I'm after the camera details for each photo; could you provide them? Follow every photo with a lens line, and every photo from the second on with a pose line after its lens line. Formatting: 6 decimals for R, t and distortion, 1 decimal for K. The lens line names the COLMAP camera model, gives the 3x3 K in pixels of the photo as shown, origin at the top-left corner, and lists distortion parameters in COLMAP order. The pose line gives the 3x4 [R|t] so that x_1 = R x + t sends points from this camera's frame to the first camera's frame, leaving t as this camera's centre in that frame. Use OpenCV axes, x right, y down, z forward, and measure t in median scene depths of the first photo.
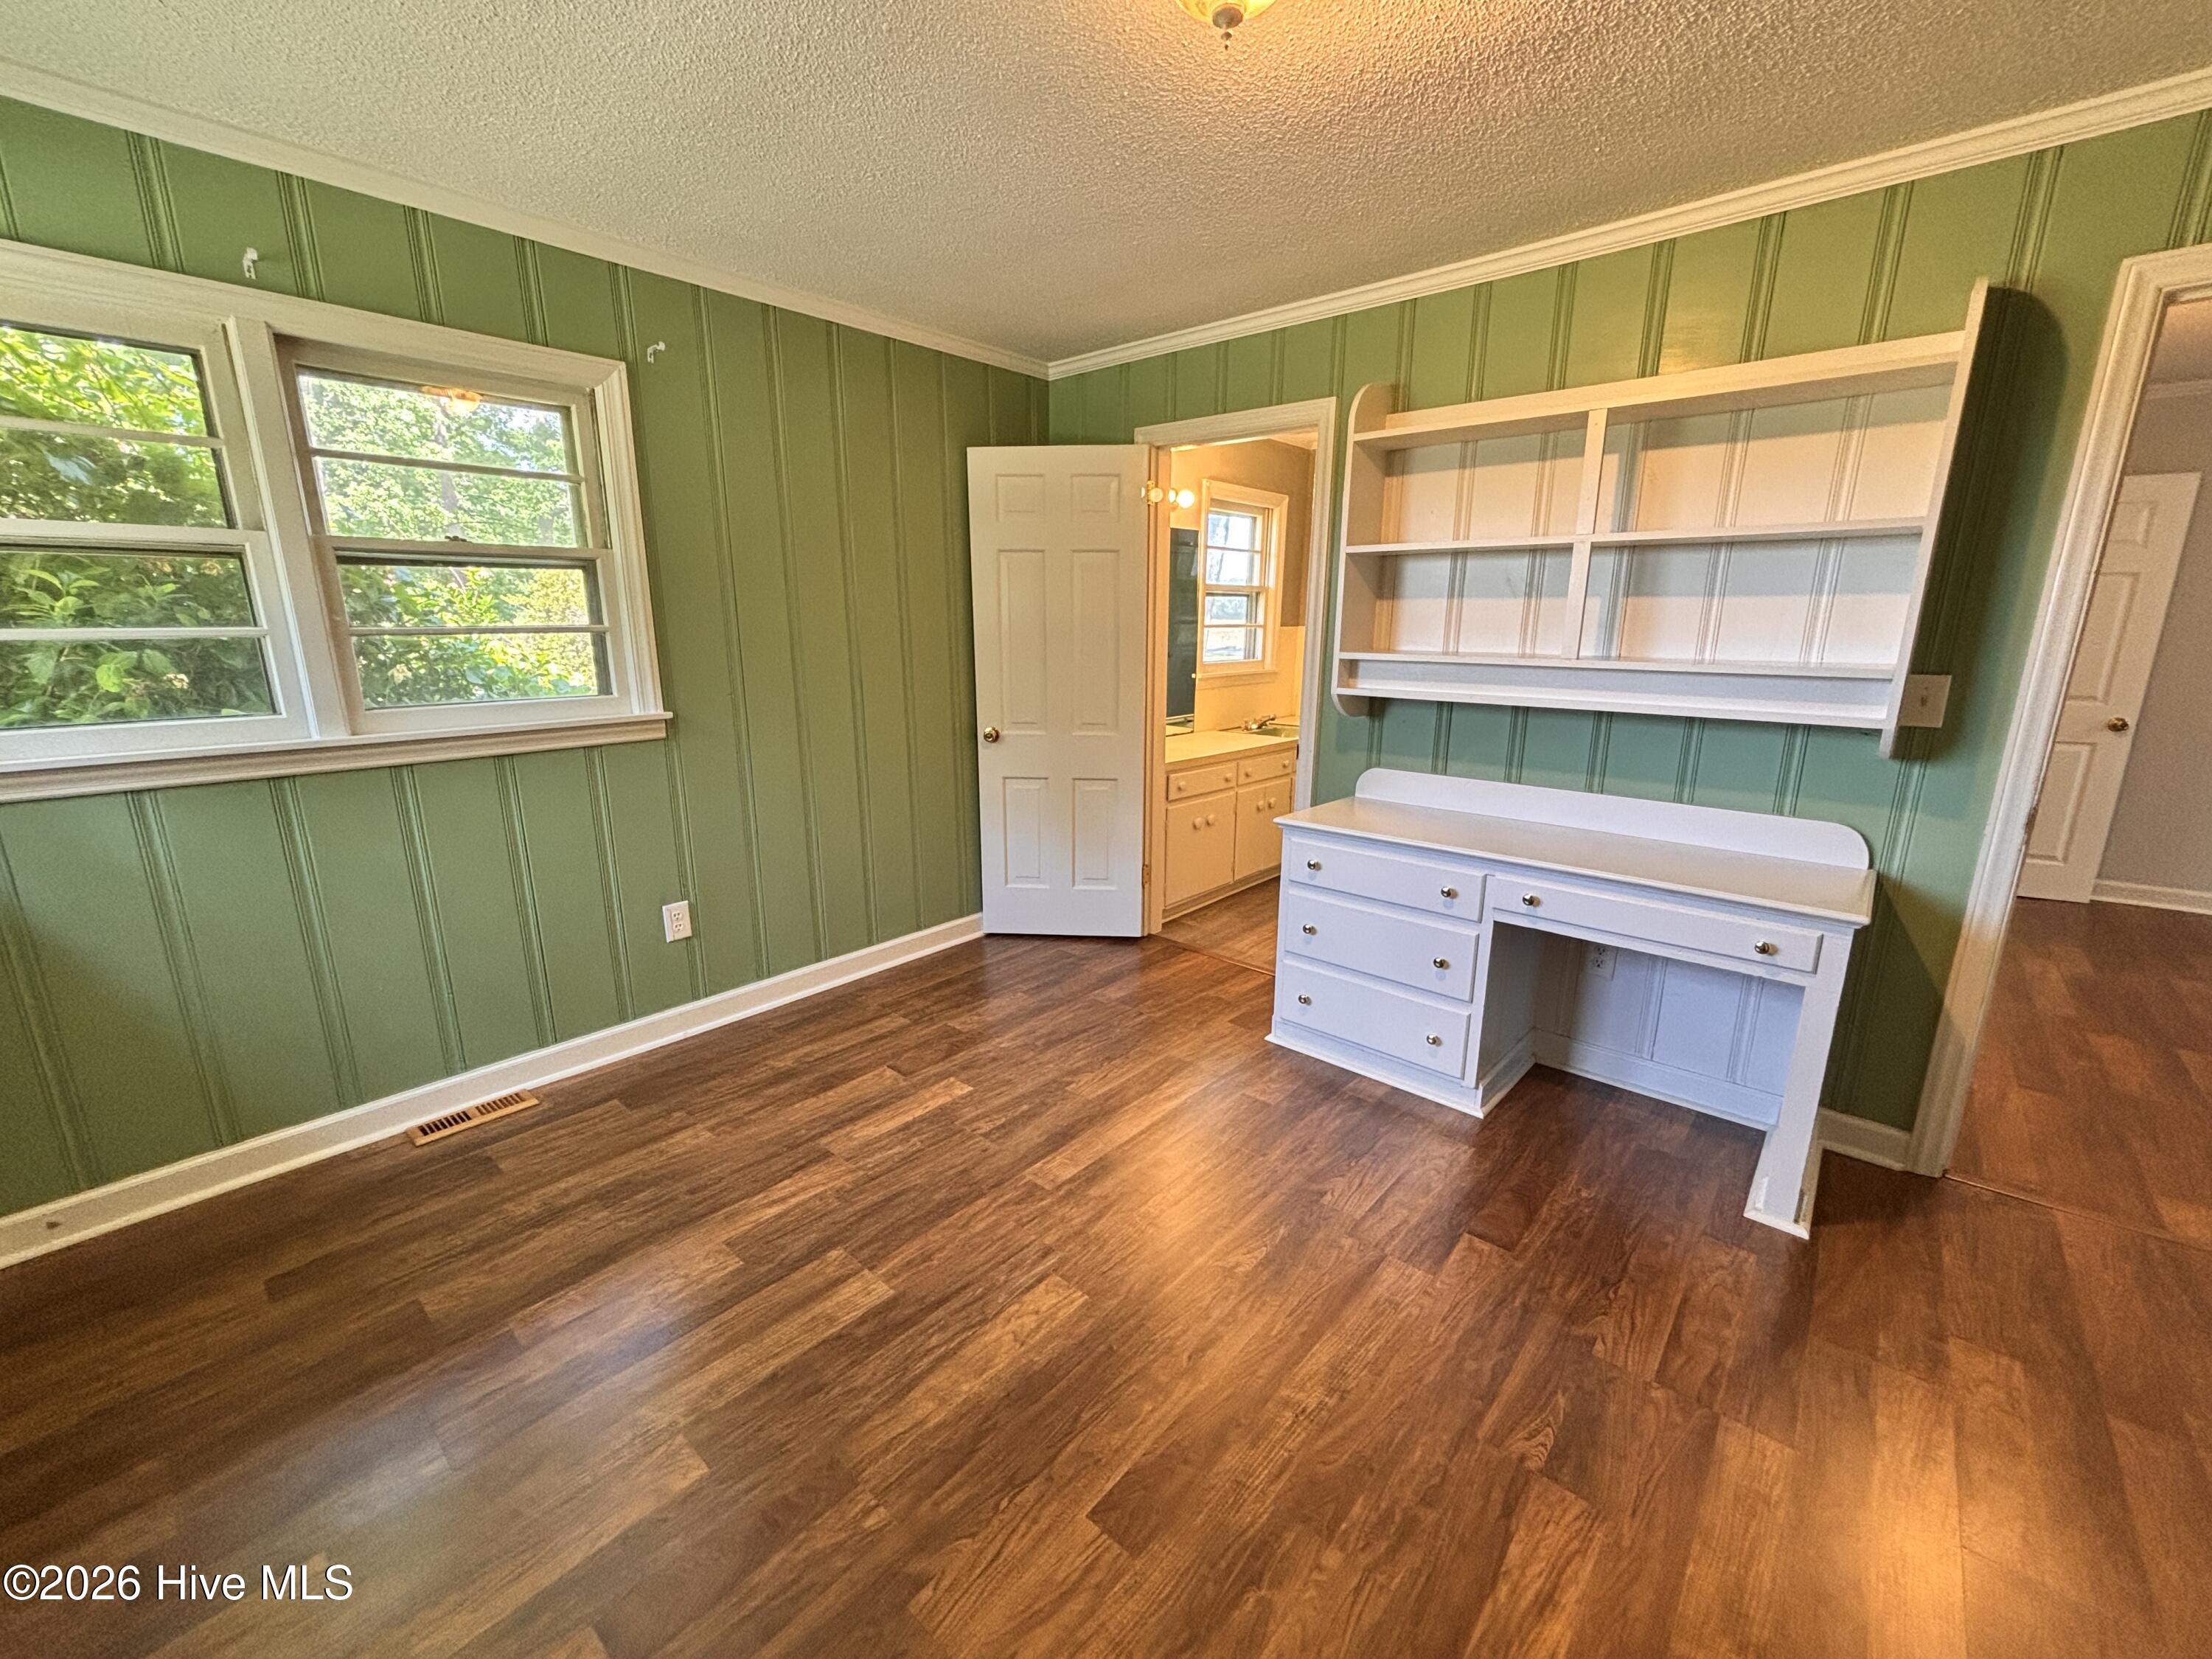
lens RADIAL K [[892.7, 0, 1105.5], [0, 892.7, 829.5], [0, 0, 1]] dist [-0.000137, 0.001782]
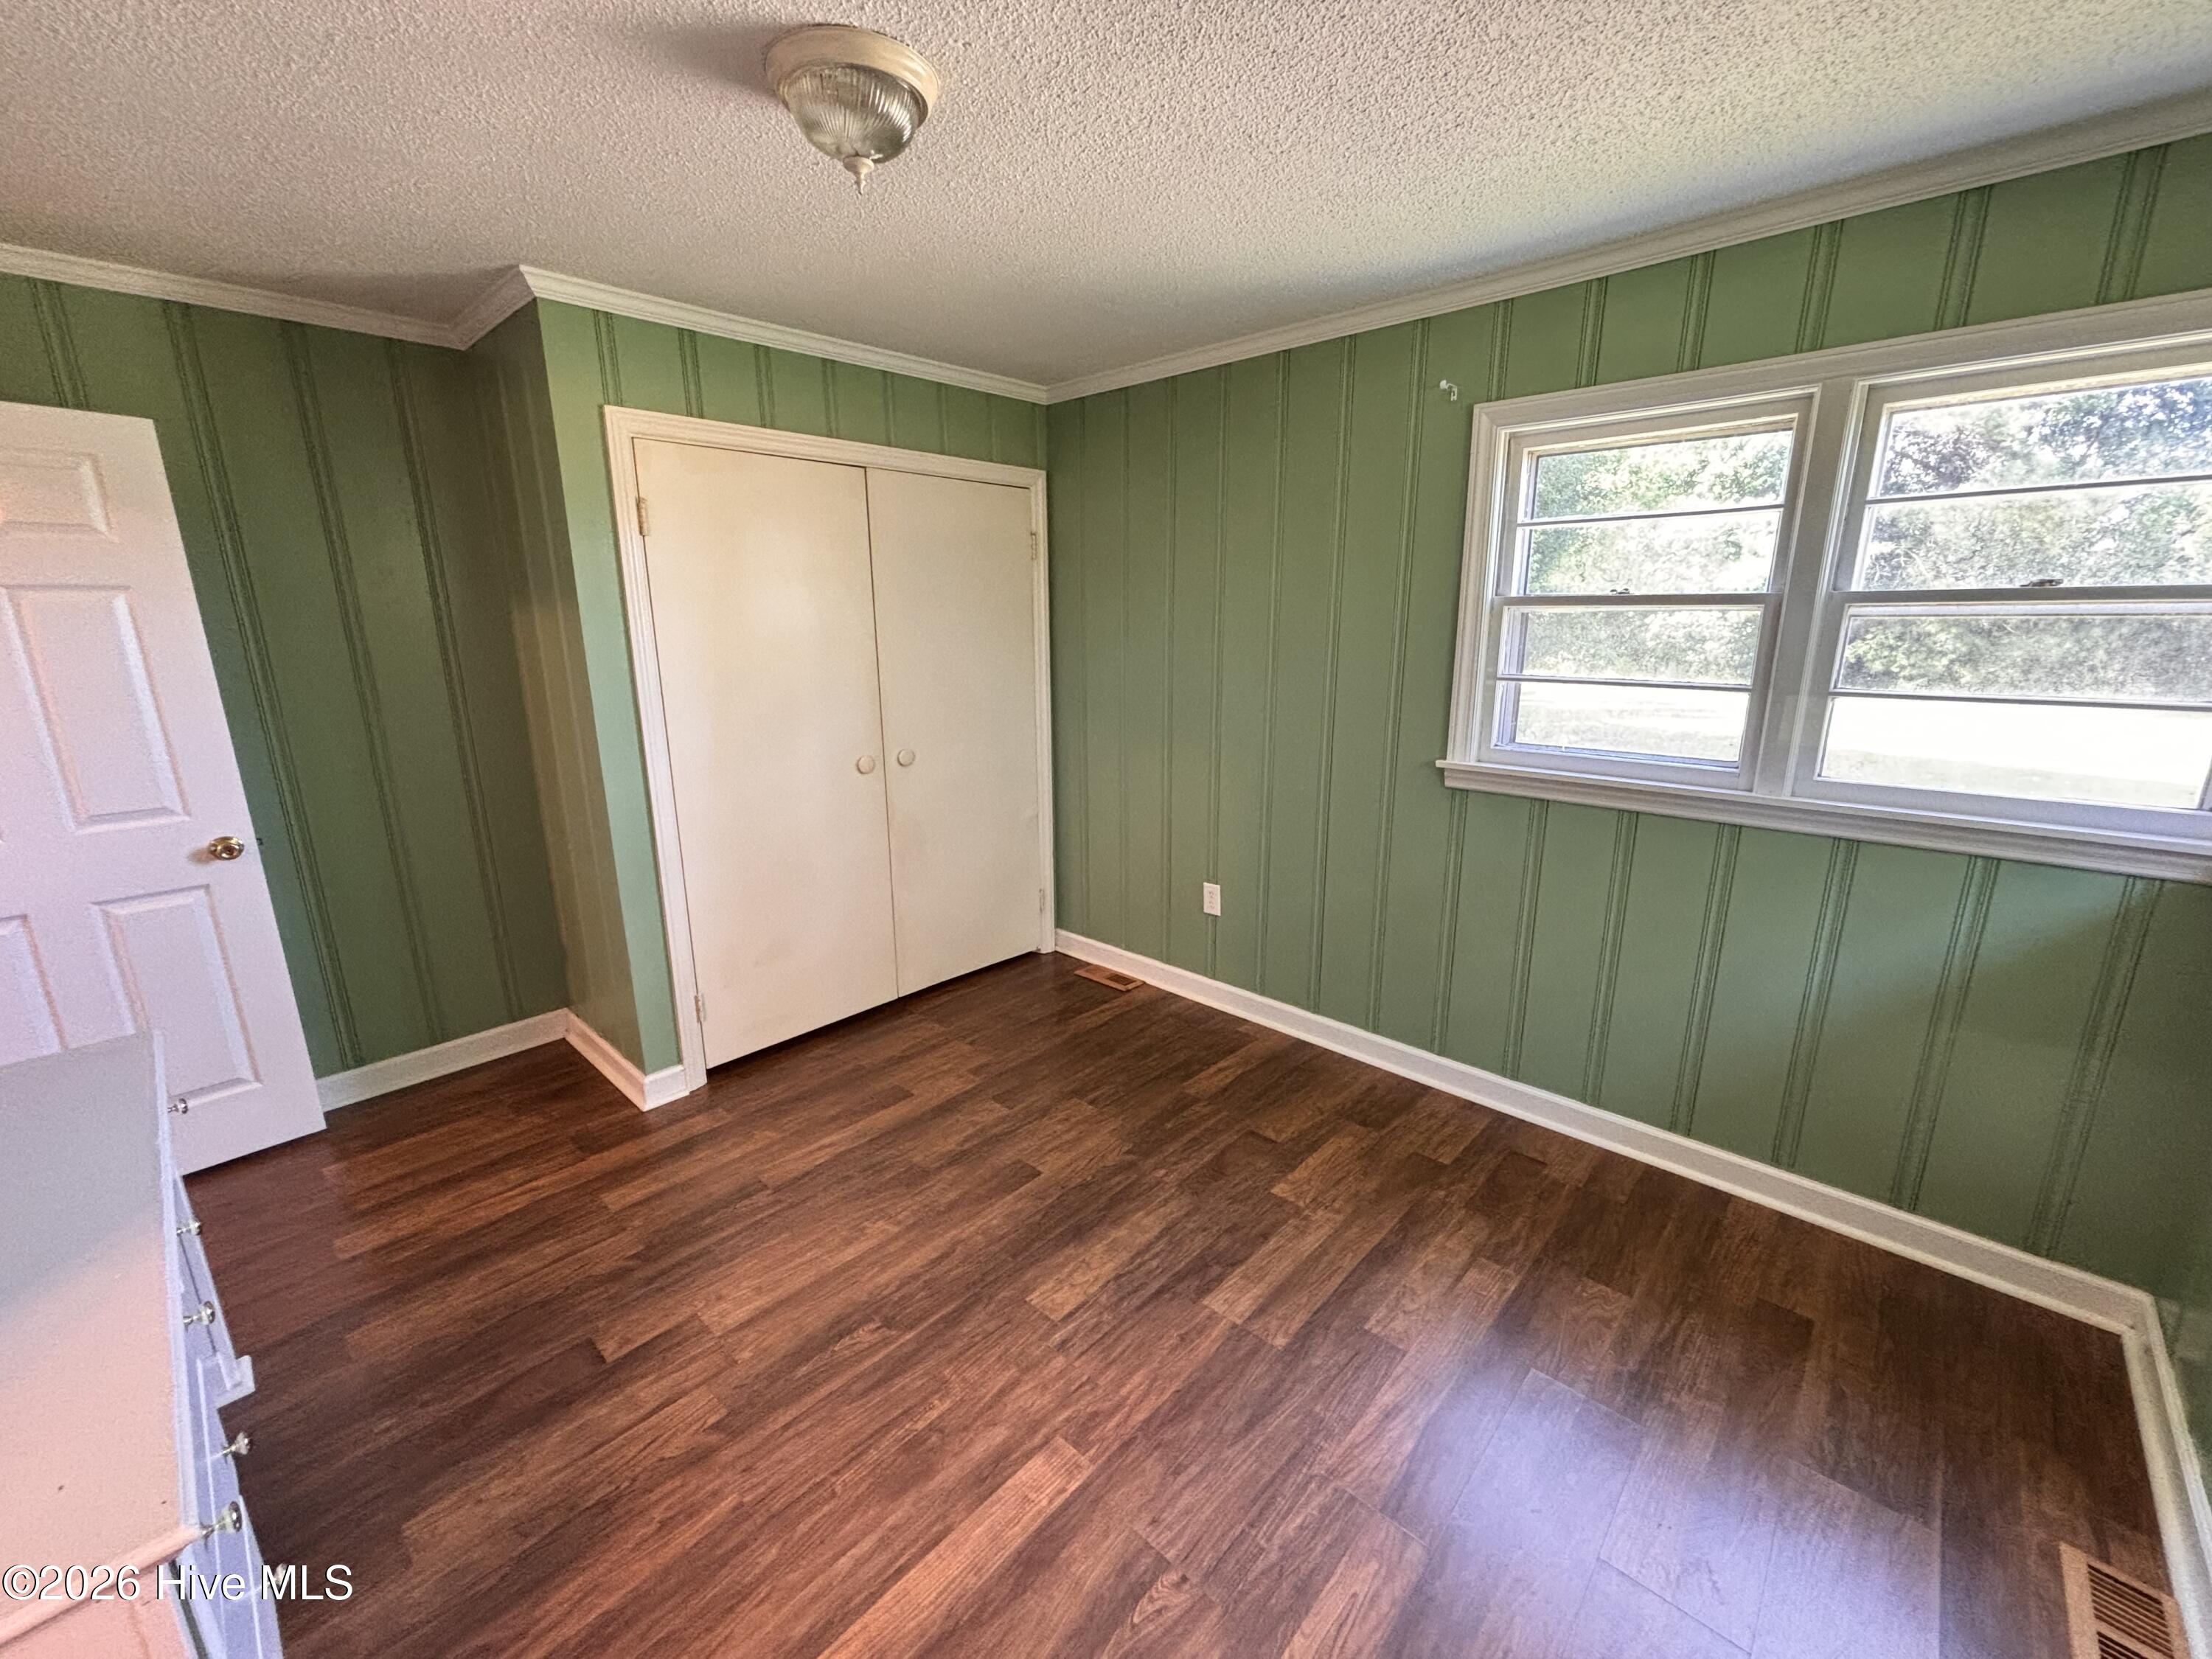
lens RADIAL K [[892.7, 0, 1108.4], [0, 892.7, 835.0], [0, 0, 1]] dist [-0.000137, 0.001782]
pose [[-0.999681, -0.002273, 0.025172, -0.146811], [0.009398, 0.891104, 0.453702, -0.487252], [-0.023462, 0.453794, -0.890798, 1.713434]]
